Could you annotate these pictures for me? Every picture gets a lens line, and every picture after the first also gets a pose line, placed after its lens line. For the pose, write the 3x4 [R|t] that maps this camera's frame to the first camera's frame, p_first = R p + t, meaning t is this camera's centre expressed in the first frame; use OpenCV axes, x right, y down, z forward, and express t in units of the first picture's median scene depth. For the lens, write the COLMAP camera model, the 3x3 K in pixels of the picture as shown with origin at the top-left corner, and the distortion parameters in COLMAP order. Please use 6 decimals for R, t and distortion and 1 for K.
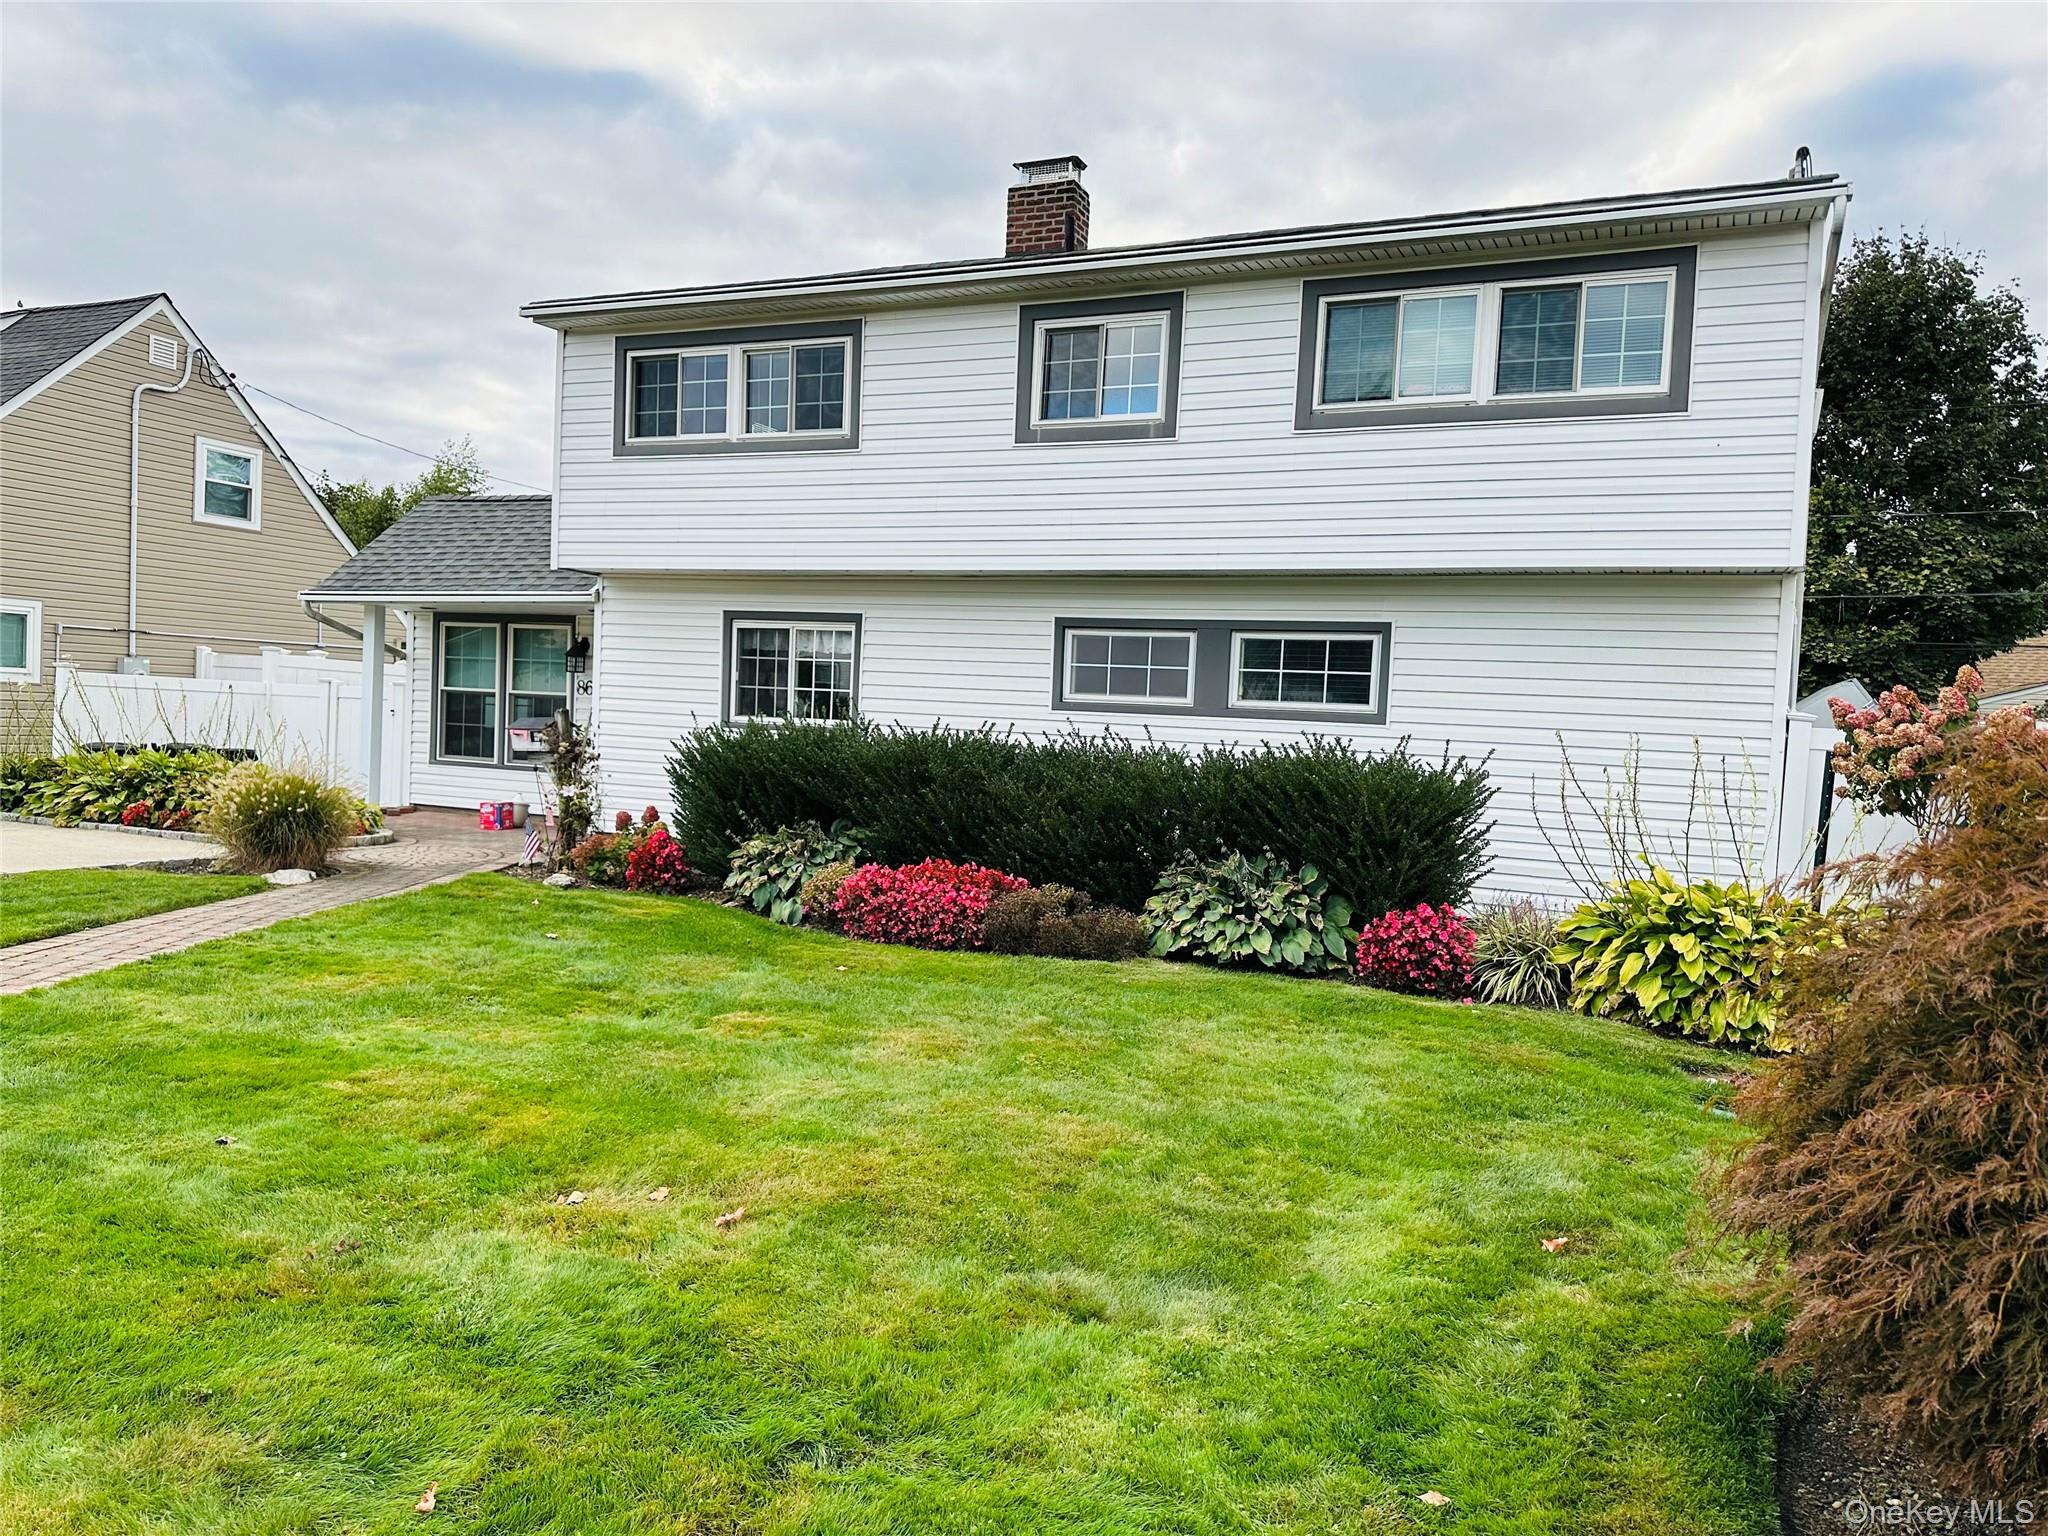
lens RADIAL K [[1483.0, 0, 1024.0], [0, 1483.0, 768.0], [0, 0, 1]] dist [0.201078, -0.443002]
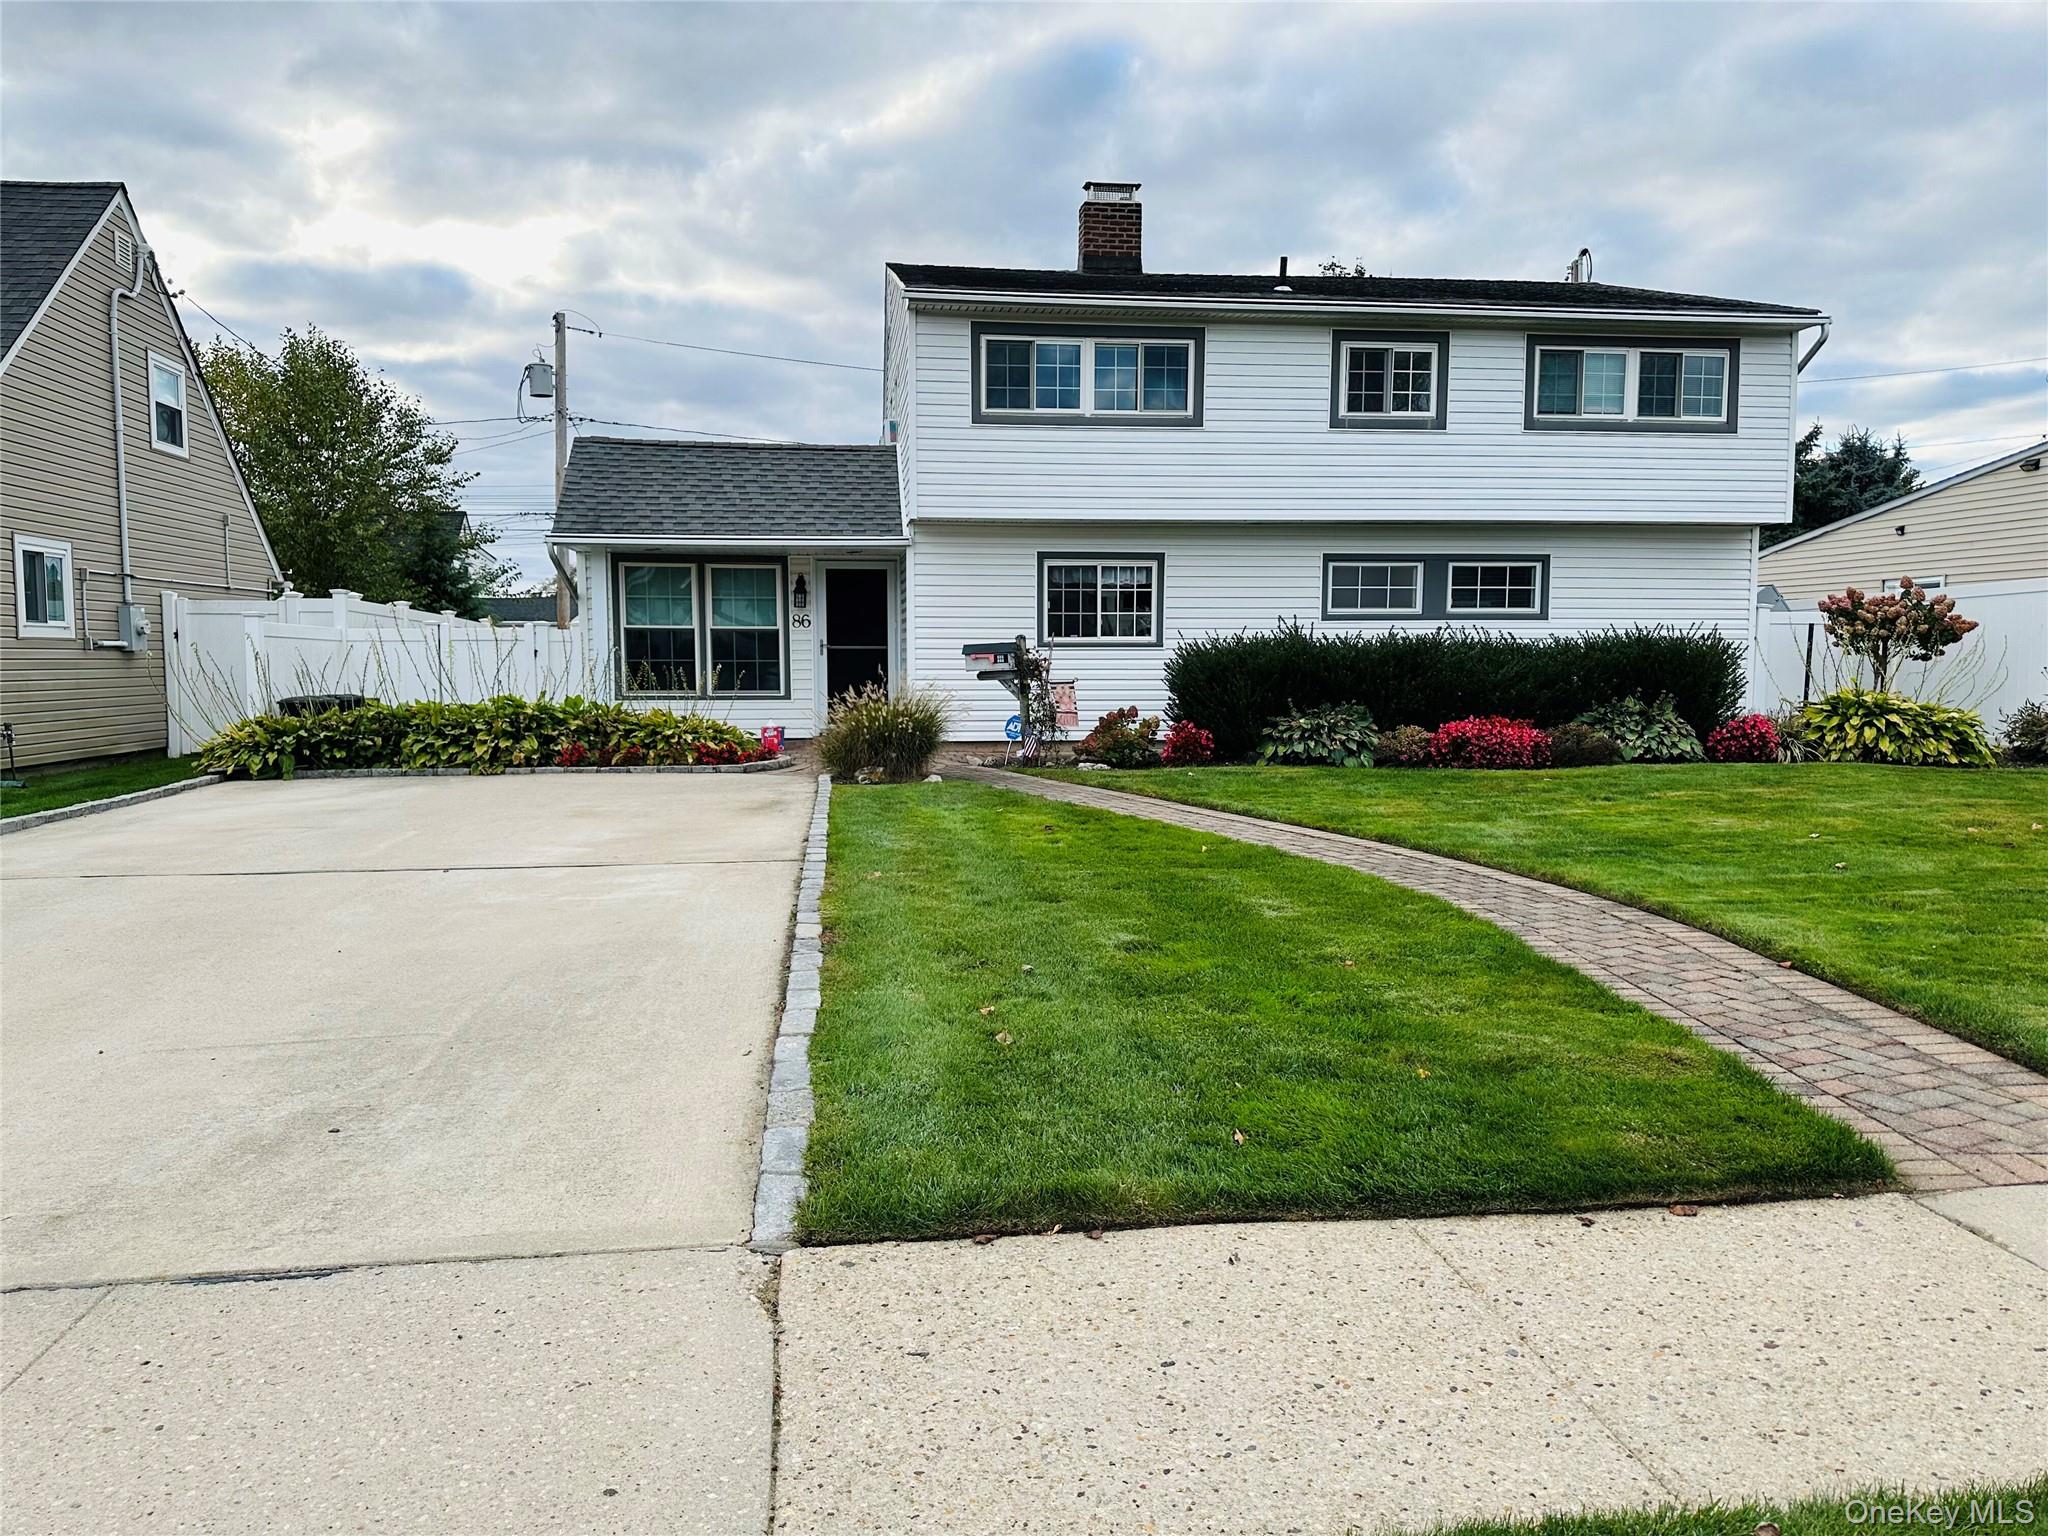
lens RADIAL K [[1483.0, 0, 1024.0], [0, 1483.0, 768.0], [0, 0, 1]] dist [0.201078, -0.443002]
pose [[0.838500, -0.086565, 0.537981, -0.979052], [0.058312, 0.995886, 0.069359, -0.014981], [-0.541772, -0.026786, 0.840099, -0.031702]]
